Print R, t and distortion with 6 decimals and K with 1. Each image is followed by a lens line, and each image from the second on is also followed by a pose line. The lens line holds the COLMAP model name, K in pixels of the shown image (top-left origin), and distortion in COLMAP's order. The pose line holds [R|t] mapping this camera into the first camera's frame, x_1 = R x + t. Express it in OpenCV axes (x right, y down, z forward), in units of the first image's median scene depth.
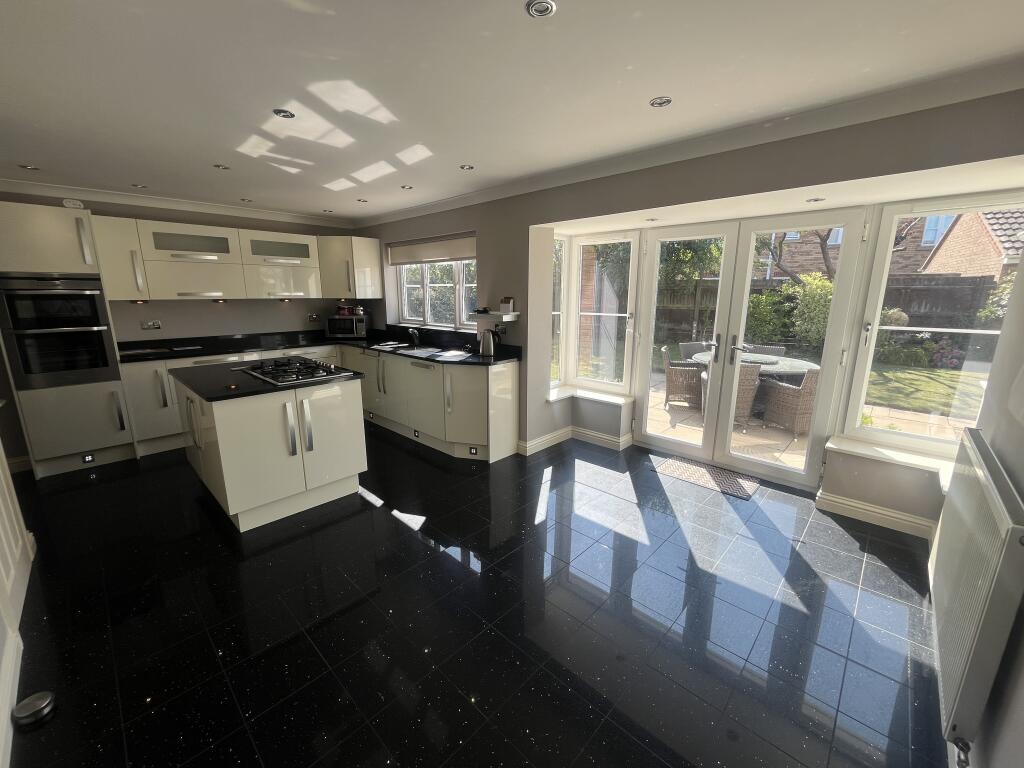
lens RADIAL K [[411.7, 0, 508.0], [0, 411.7, 382.5], [0, 0, 1]] dist [-0.000470, -0.000248]
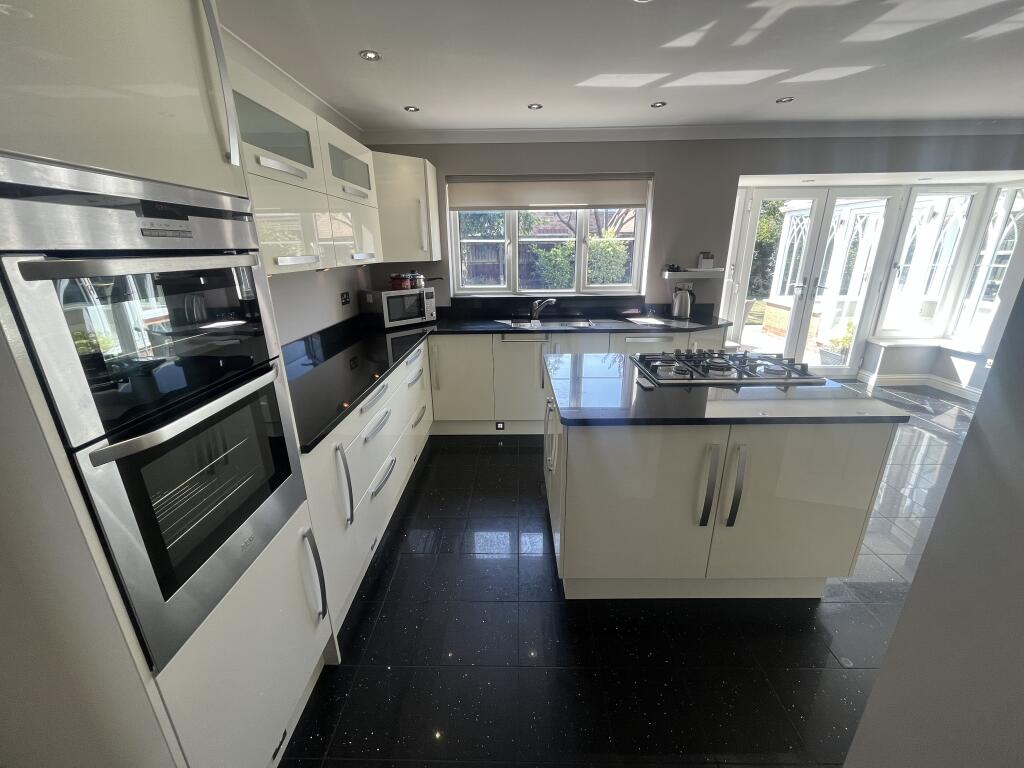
lens RADIAL K [[411.7, 0, 512.2], [0, 411.7, 383.2], [0, 0, 1]] dist [-0.000470, -0.000248]
pose [[0.735111, -0.224798, 0.639592, -0.968015], [0.160108, 0.974304, 0.158420, -0.131200], [-0.658769, -0.014053, 0.752214, 0.563881]]
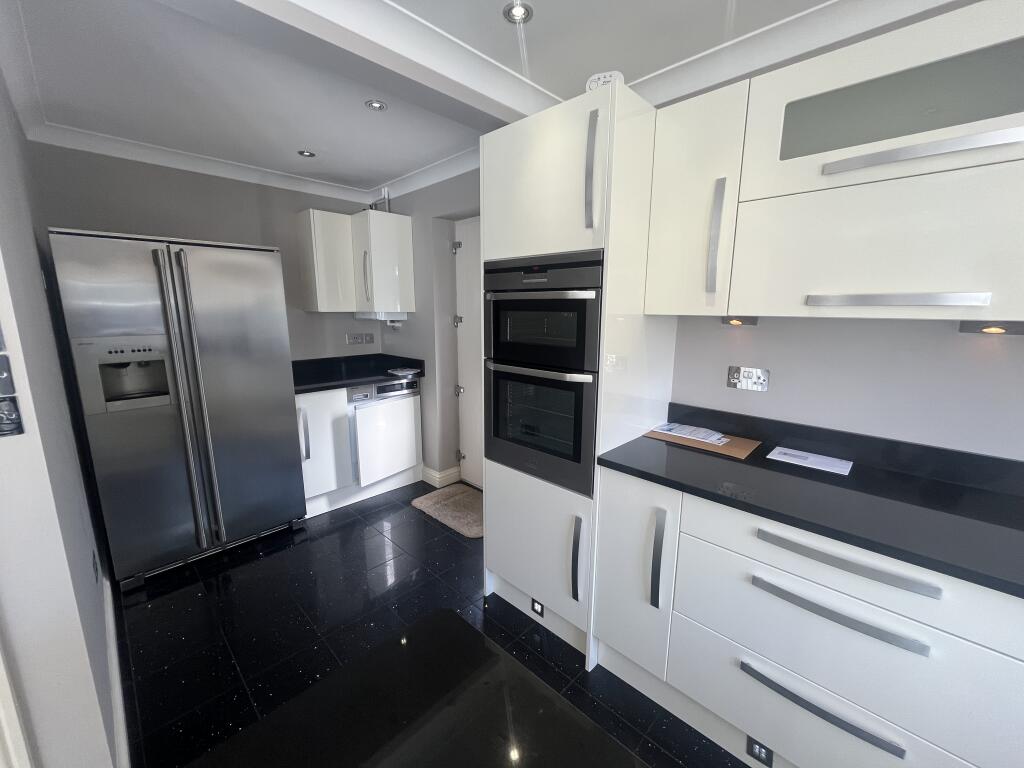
lens RADIAL K [[411.7, 0, 509.7], [0, 411.7, 384.2], [0, 0, 1]] dist [-0.000470, -0.000248]
pose [[-0.021136, 0.184427, -0.982619, -0.512718], [-0.220415, 0.957796, 0.184509, -0.171397], [0.975177, 0.220484, 0.020407, 0.835302]]
